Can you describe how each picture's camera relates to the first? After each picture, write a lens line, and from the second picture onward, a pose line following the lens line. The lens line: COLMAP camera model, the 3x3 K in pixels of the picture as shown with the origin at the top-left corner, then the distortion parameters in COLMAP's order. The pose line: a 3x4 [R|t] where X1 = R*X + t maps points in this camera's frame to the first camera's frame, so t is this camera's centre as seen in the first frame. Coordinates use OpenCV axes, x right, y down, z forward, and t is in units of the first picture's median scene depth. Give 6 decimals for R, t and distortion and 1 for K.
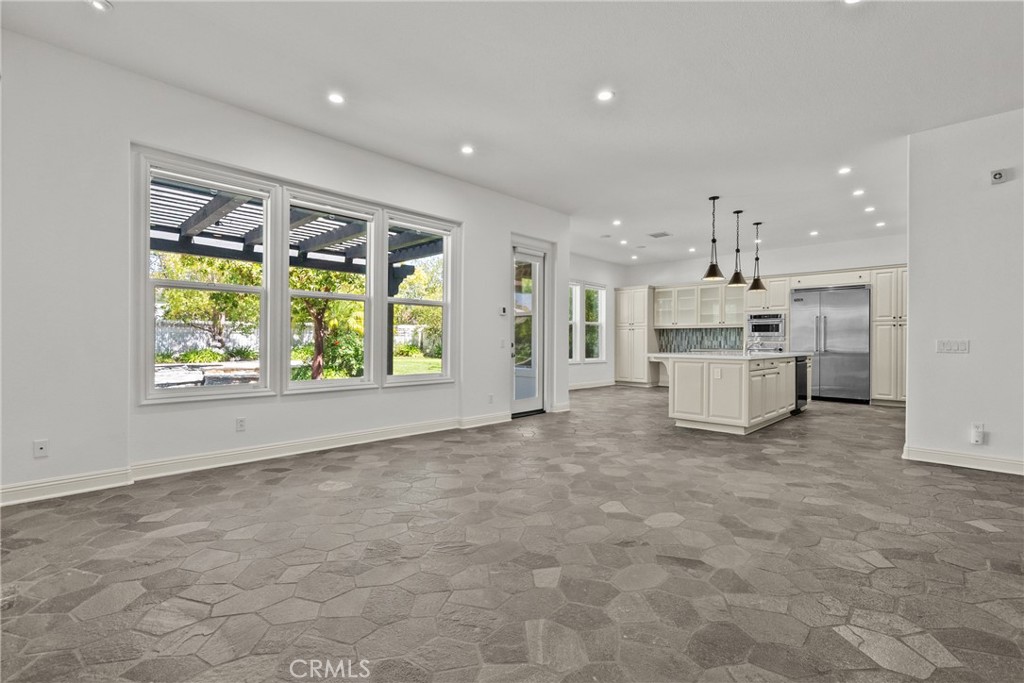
lens RADIAL K [[465.8, 0, 512.0], [0, 465.8, 341.6], [0, 0, 1]] dist [-0.001962, -0.000308]
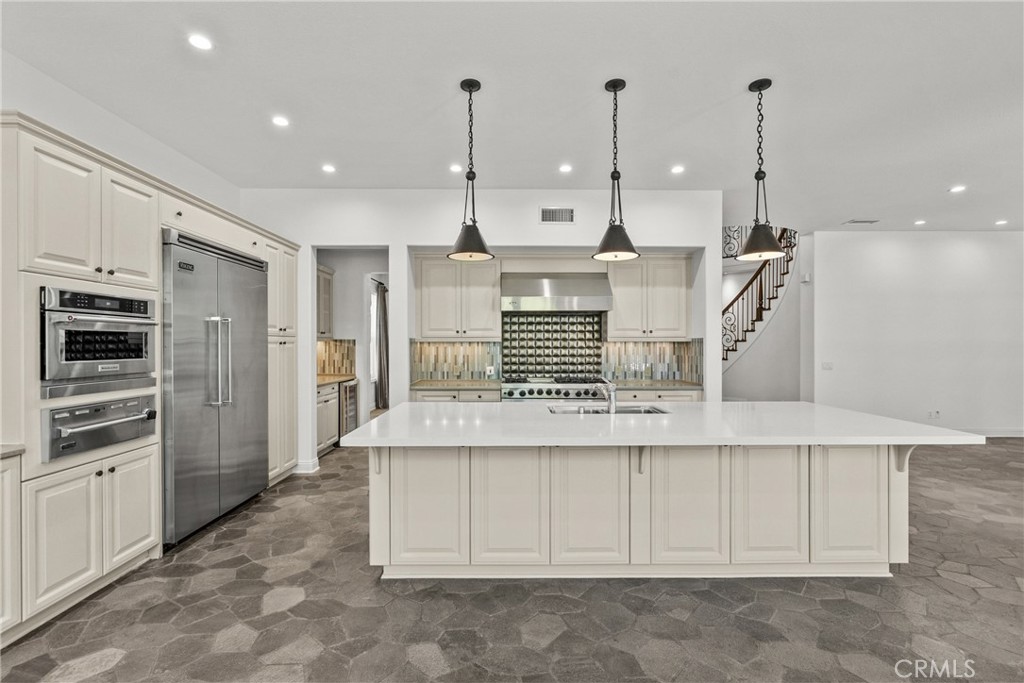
lens RADIAL K [[465.8, 0, 515.0], [0, 465.8, 341.5], [0, 0, 1]] dist [-0.001962, -0.000308]
pose [[-0.704572, -0.002063, 0.709630, 0.177679], [0.001085, 0.999991, 0.003984, -0.031816], [-0.709632, 0.003577, -0.704564, 1.021278]]
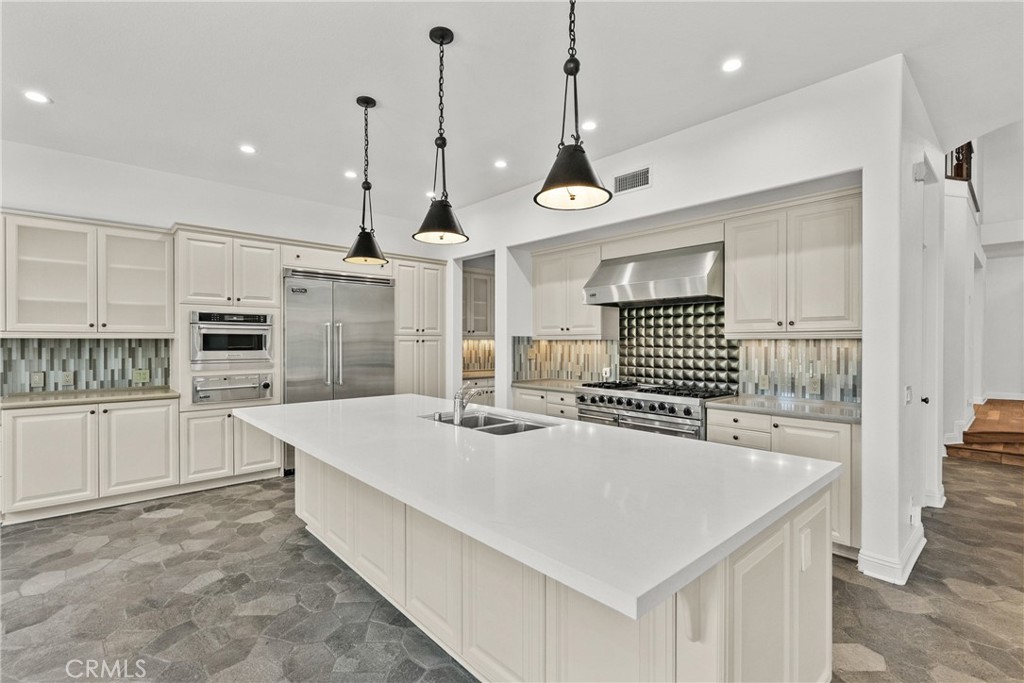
lens RADIAL K [[465.8, 0, 512.9], [0, 465.8, 344.3], [0, 0, 1]] dist [-0.001962, -0.000308]
pose [[0.063312, -0.010373, 0.997940, 0.087882], [0.005804, 0.999933, 0.010025, -0.029802], [-0.997977, 0.005157, 0.063368, 0.685447]]
